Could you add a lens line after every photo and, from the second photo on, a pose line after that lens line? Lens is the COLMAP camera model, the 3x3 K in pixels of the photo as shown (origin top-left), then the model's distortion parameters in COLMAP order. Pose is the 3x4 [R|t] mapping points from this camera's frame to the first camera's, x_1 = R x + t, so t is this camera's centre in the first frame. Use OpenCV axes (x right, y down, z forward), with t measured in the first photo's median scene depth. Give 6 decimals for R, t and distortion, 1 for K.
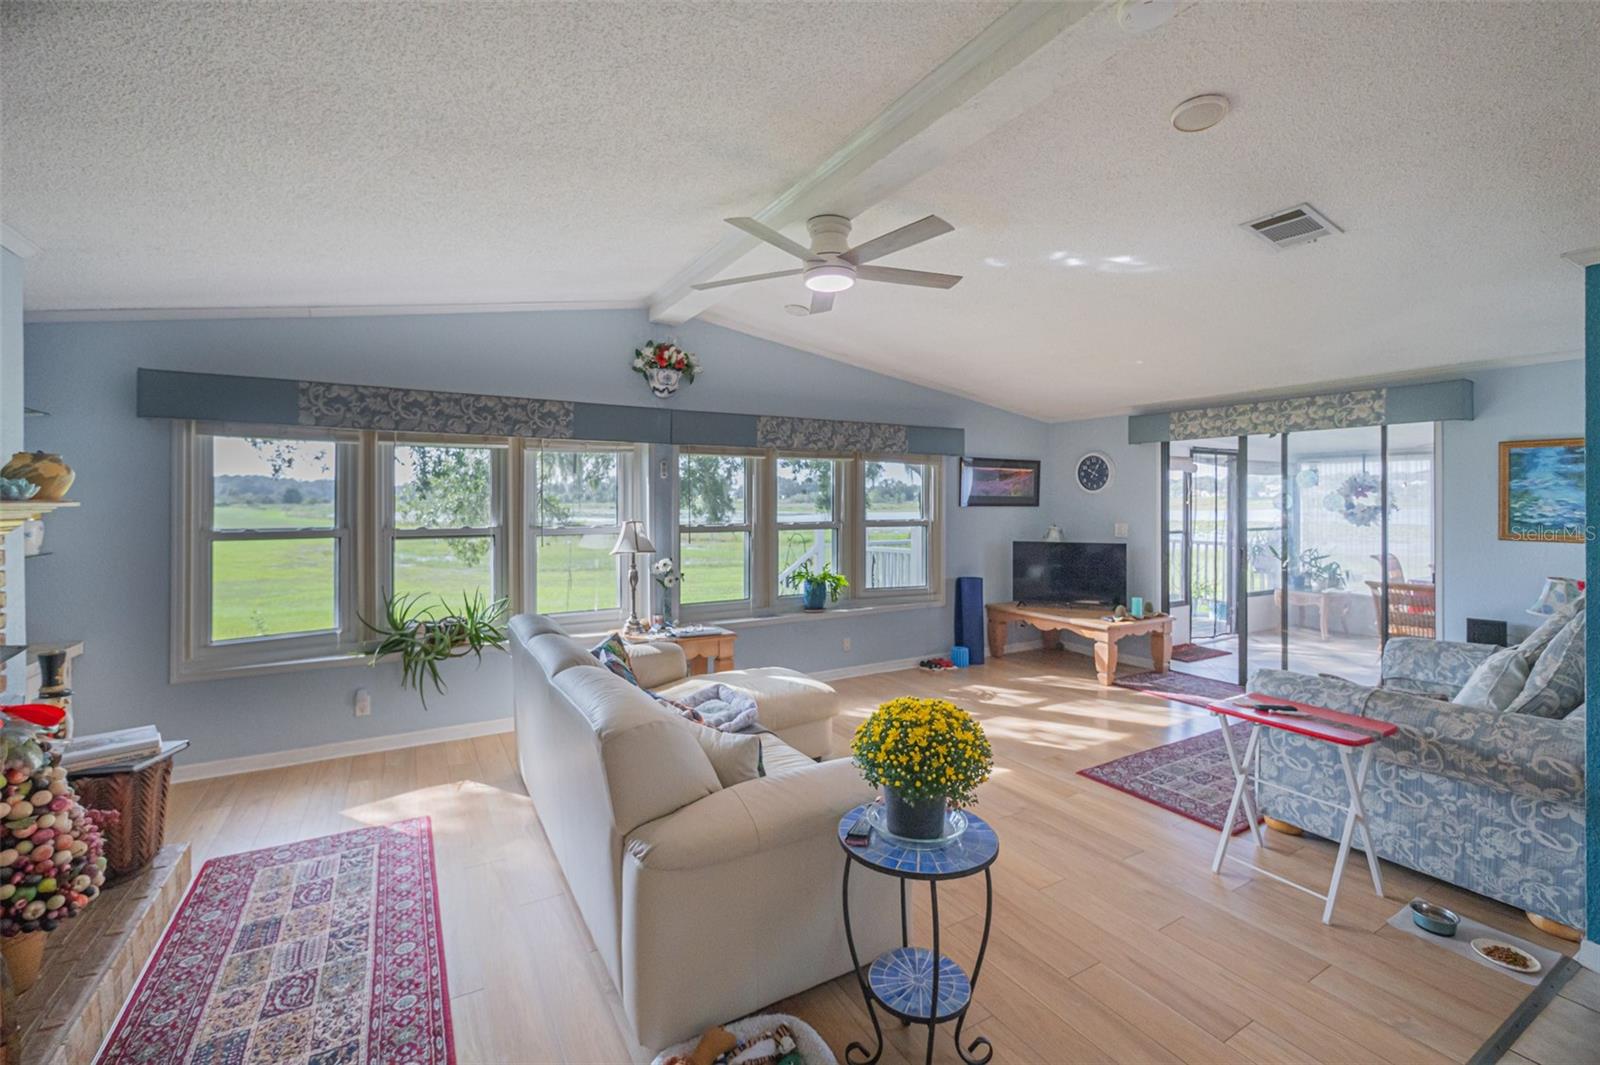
lens RADIAL K [[658.1, 0, 800.0], [0, 658.1, 532.5], [0, 0, 1]] dist [0.017343, -0.000085]
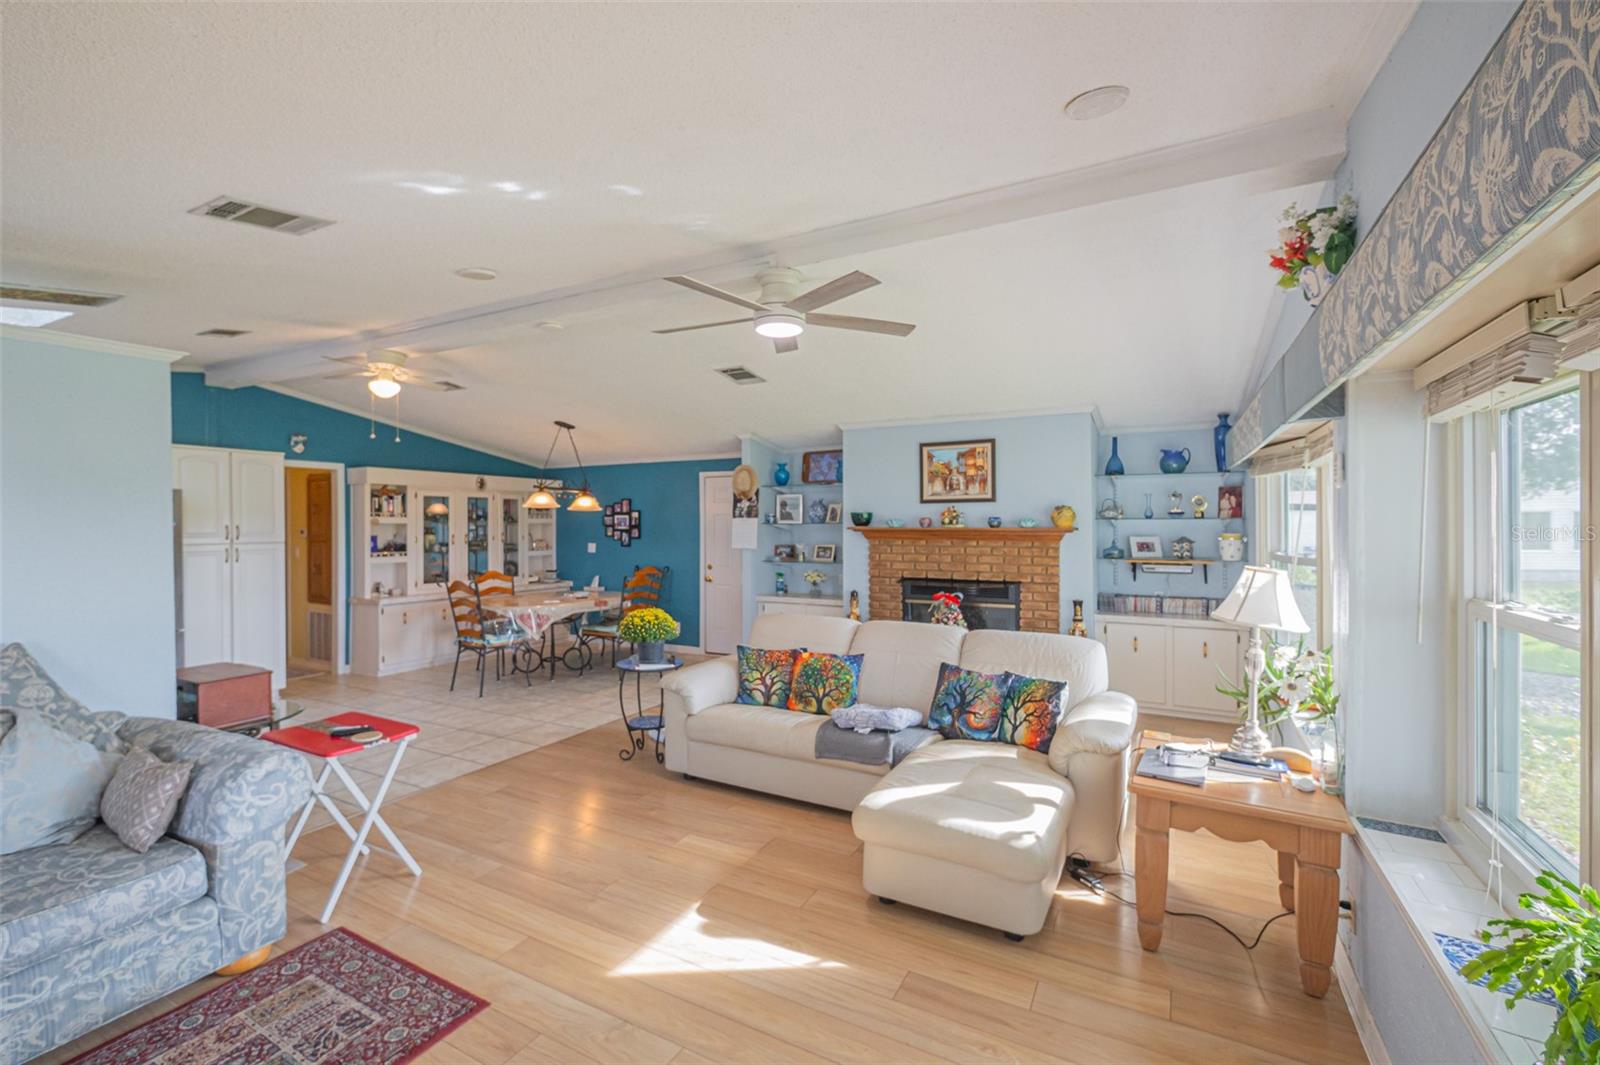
lens RADIAL K [[677.1, 0, 779.6], [0, 677.1, 524.9], [0, 0, 1]] dist [-0.044017, 0.000198]
pose [[-0.854581, 0.020252, -0.518924, 0.461289], [-0.014172, 0.997958, 0.062288, -0.082232], [0.519125, 0.060584, -0.852548, 1.509942]]
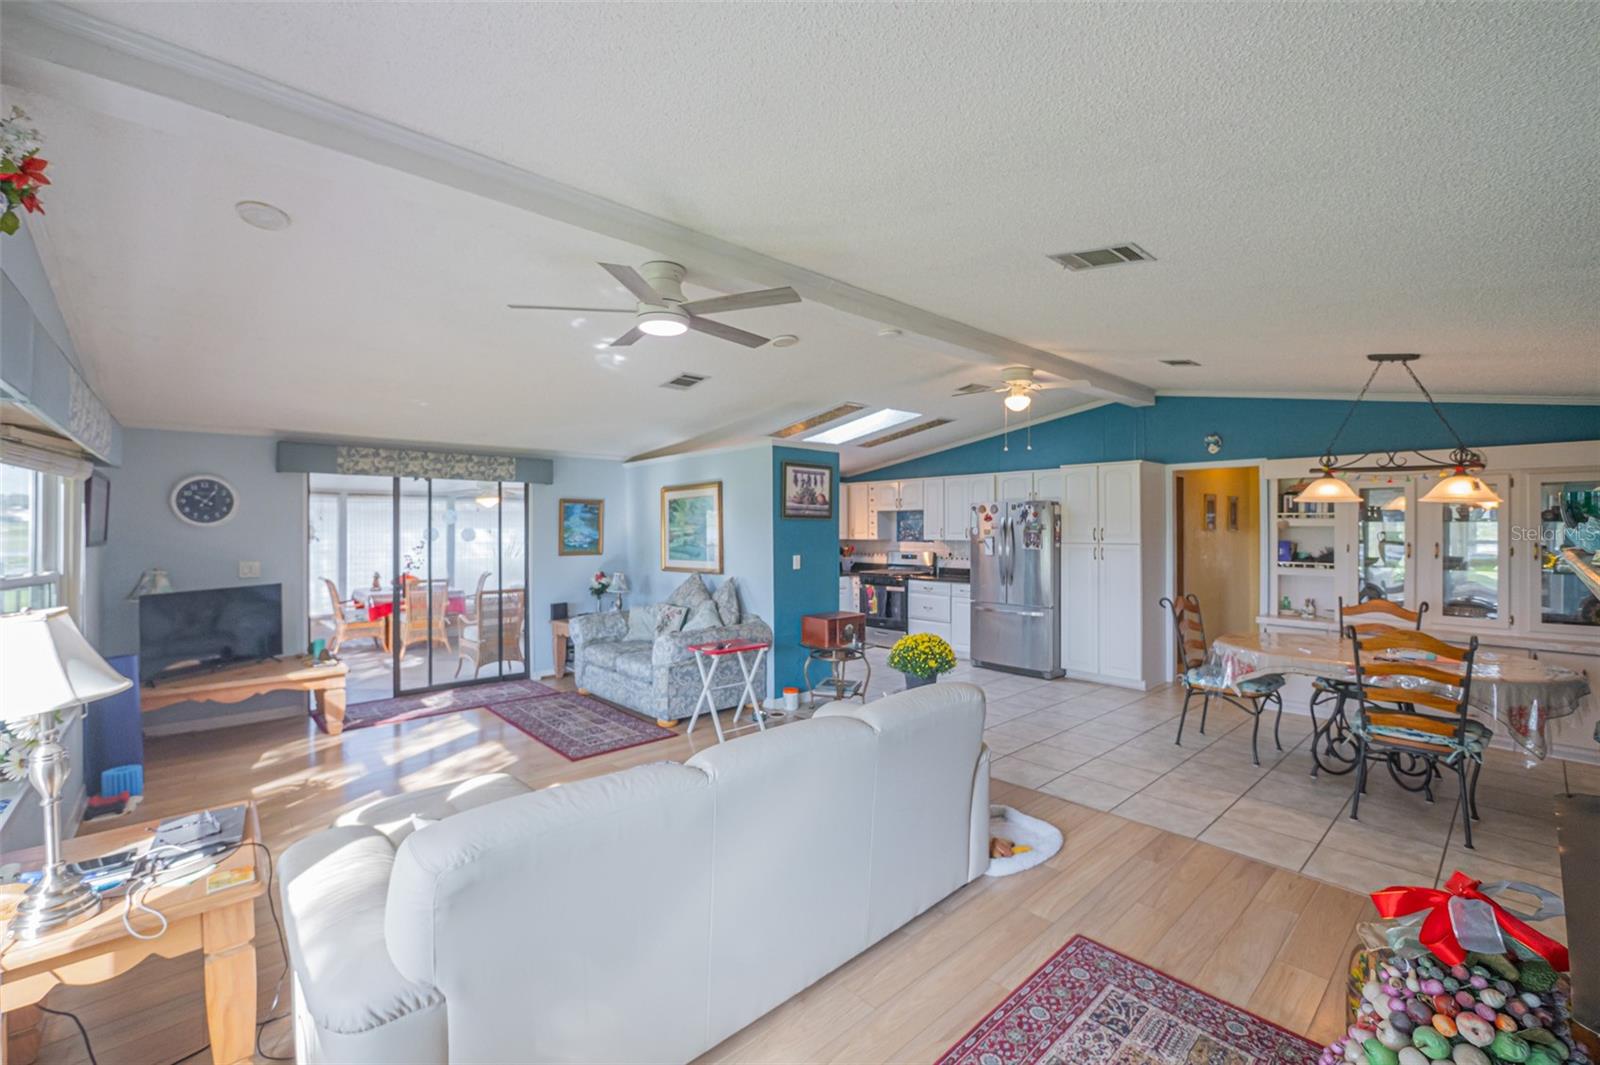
lens RADIAL K [[677.1, 0, 779.6], [0, 677.1, 524.9], [0, 0, 1]] dist [-0.044017, 0.000198]
pose [[-0.190548, 0.019706, 0.981480, -0.787292], [0.062358, 0.998022, -0.007932, -0.020608], [-0.979695, 0.059692, -0.191400, 0.804505]]
